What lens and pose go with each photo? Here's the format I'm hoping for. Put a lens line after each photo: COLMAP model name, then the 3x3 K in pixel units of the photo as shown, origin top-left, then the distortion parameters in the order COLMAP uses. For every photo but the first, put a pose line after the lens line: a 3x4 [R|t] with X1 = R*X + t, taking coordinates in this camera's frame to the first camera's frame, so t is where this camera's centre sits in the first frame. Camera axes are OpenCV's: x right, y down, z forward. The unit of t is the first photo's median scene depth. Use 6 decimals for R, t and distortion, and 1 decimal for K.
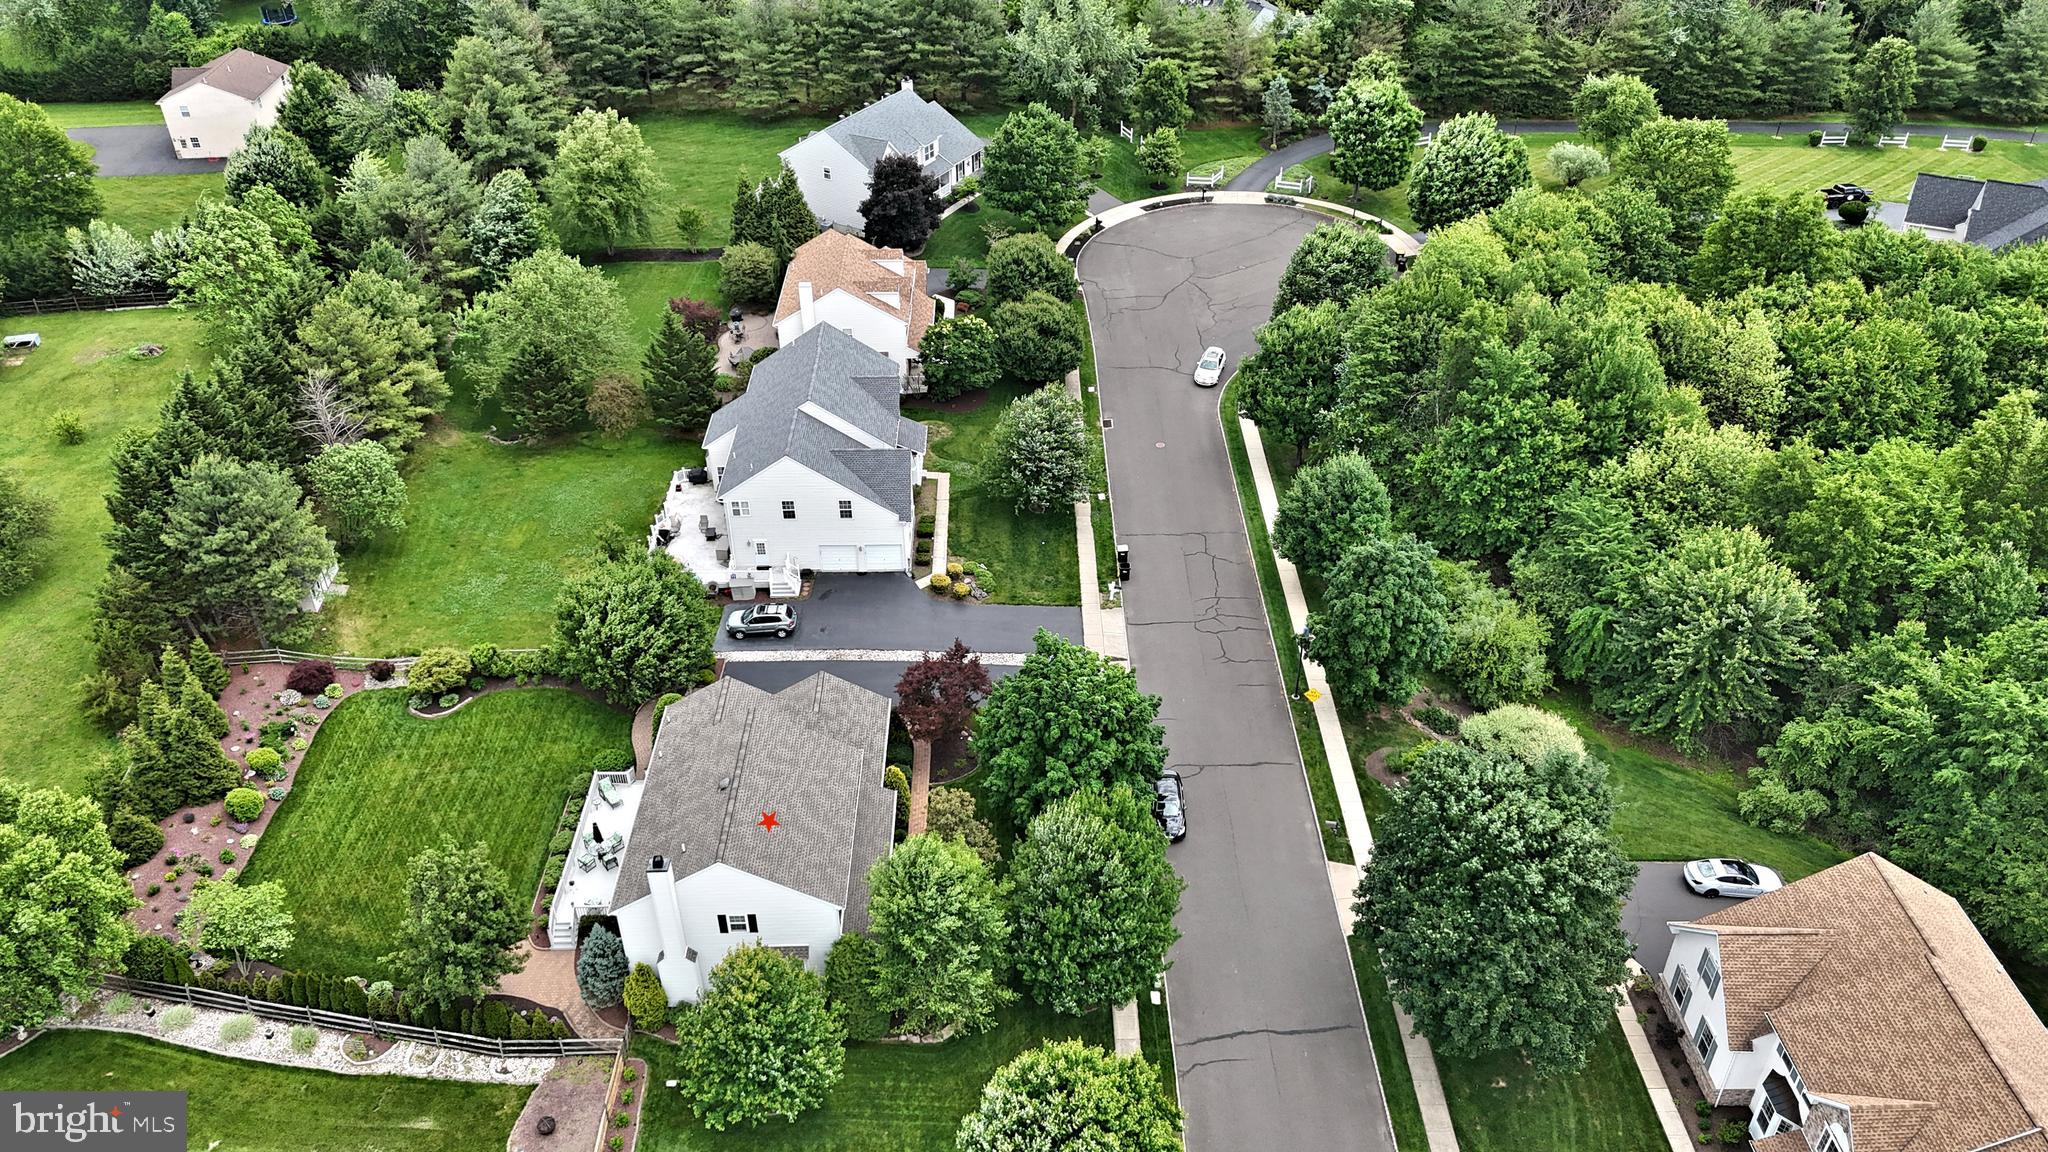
lens RADIAL K [[1511.8, 0, 1023.5], [0, 1511.8, 578.0], [0, 0, 1]] dist [0.068464, -0.065550]
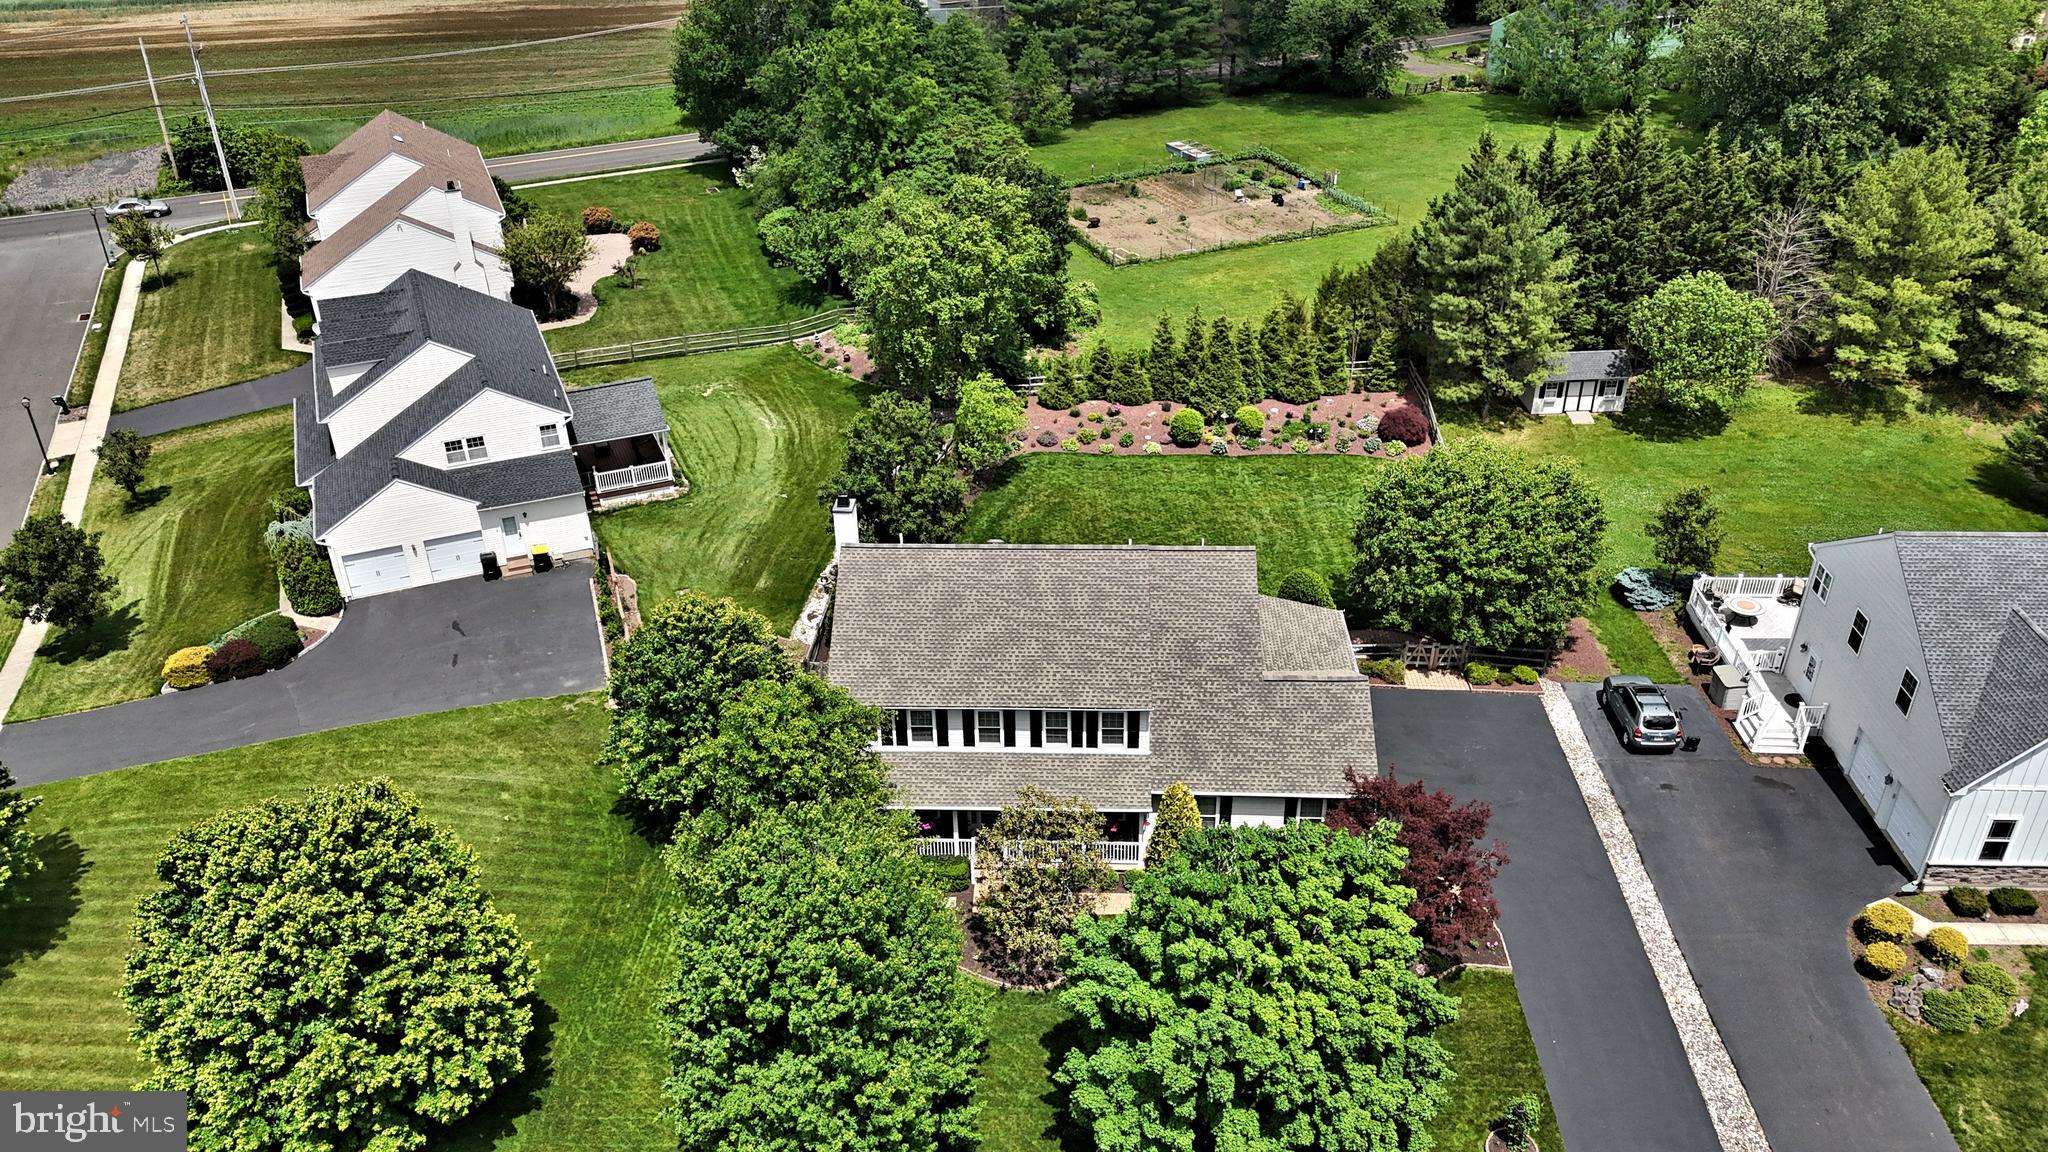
lens RADIAL K [[1511.8, 0, 1024.2], [0, 1511.8, 577.7], [0, 0, 1]] dist [0.068464, -0.065550]
pose [[-0.056831, 0.512581, -0.856756, 0.321149], [-0.556795, 0.696025, 0.453352, -0.140828], [0.828703, 0.502802, 0.245847, 0.606860]]
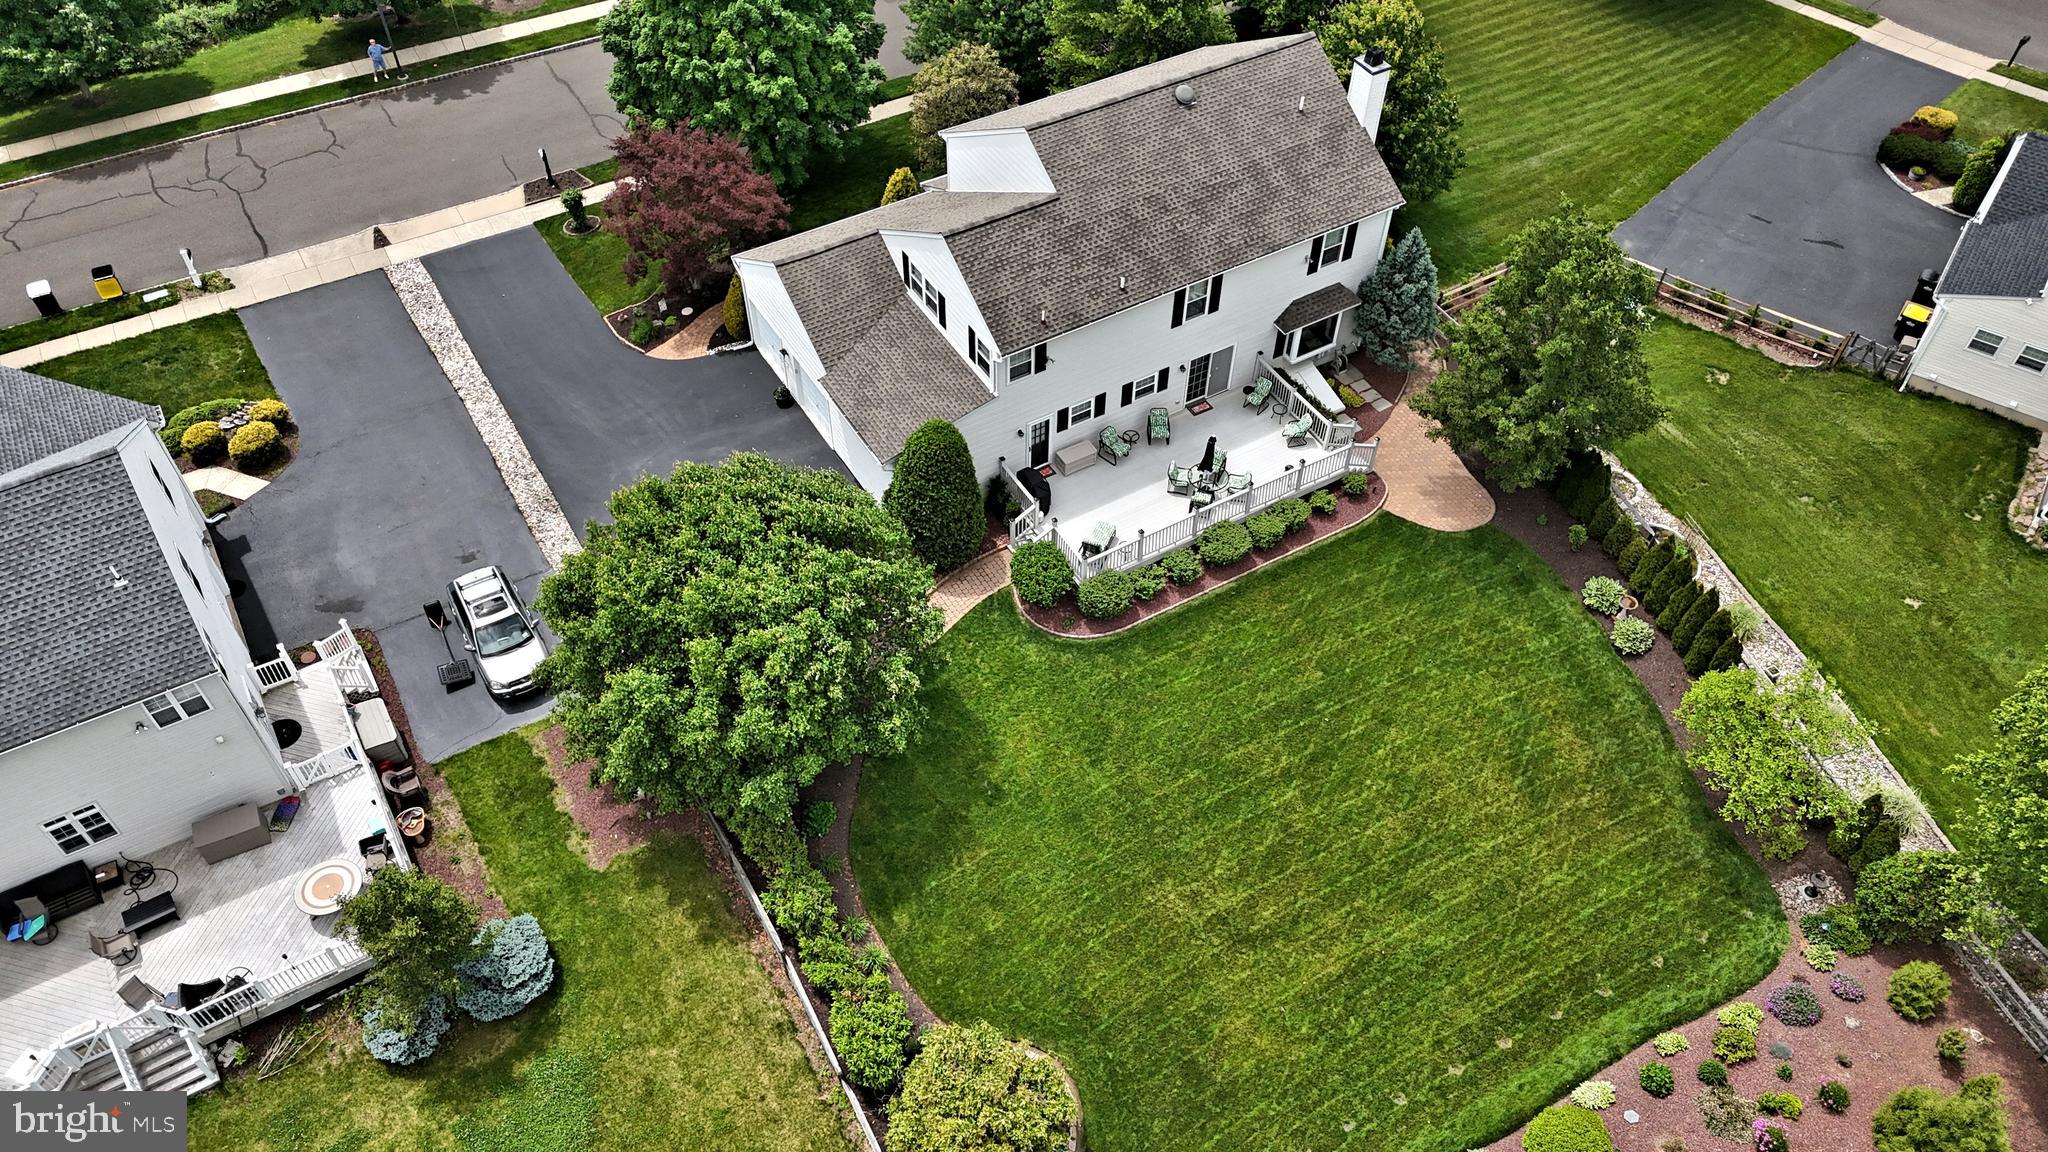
lens RADIAL K [[1511.8, 0, 1011.6], [0, 1511.8, 569.7], [0, 0, 1]] dist [0.068464, -0.065550]
pose [[-0.494757, -0.645843, 0.581465, -0.481724], [0.494694, 0.340800, 0.799458, -0.252460], [-0.714488, 0.683185, 0.150881, 0.789889]]
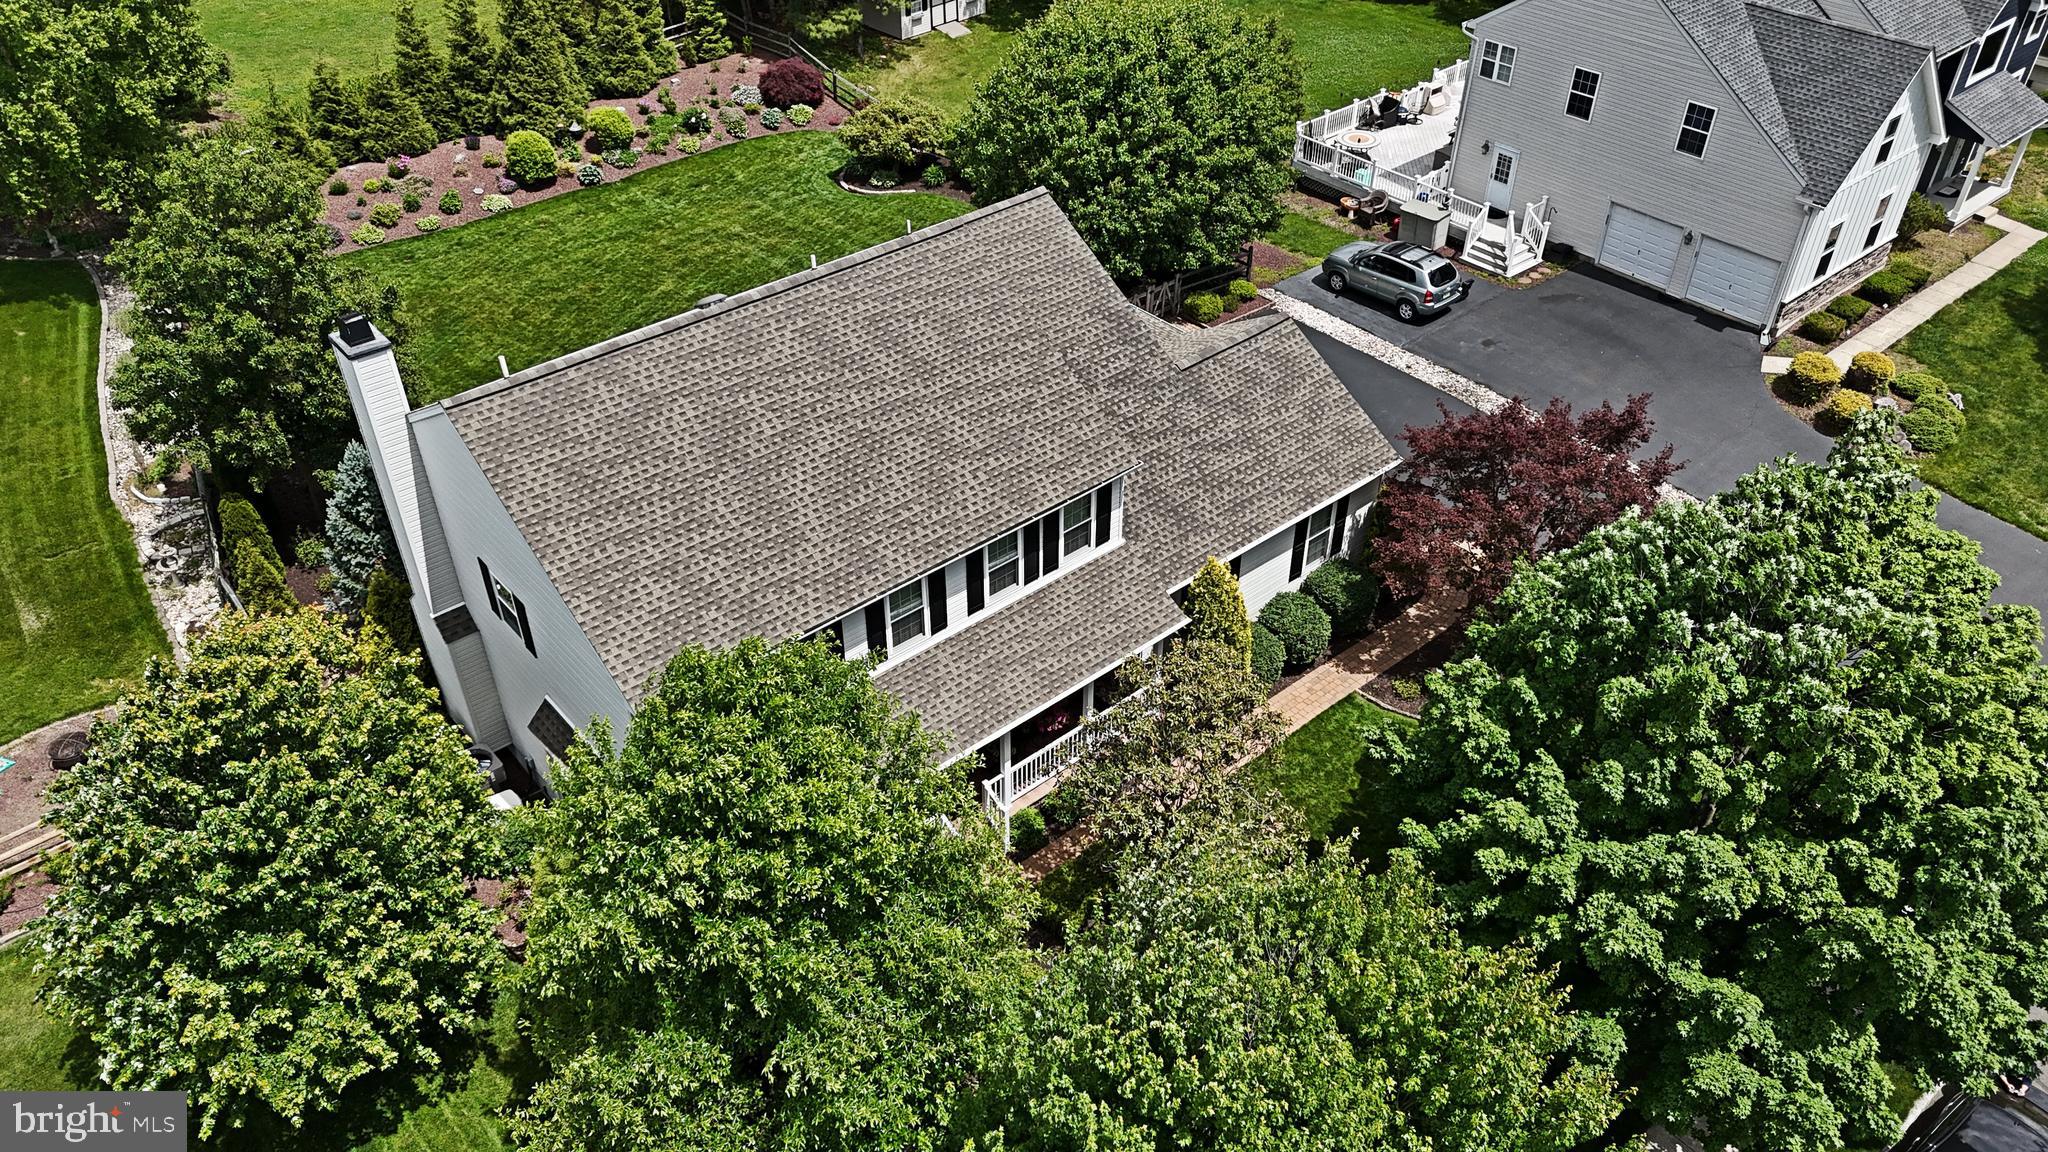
lens RADIAL K [[1511.8, 0, 1022.0], [0, 1511.8, 566.8], [0, 0, 1]] dist [0.068464, -0.065550]
pose [[0.635186, 0.476675, -0.607717, 0.088883], [-0.441557, 0.869682, 0.220637, 0.052956], [0.633693, 0.128196, 0.762889, 0.551986]]
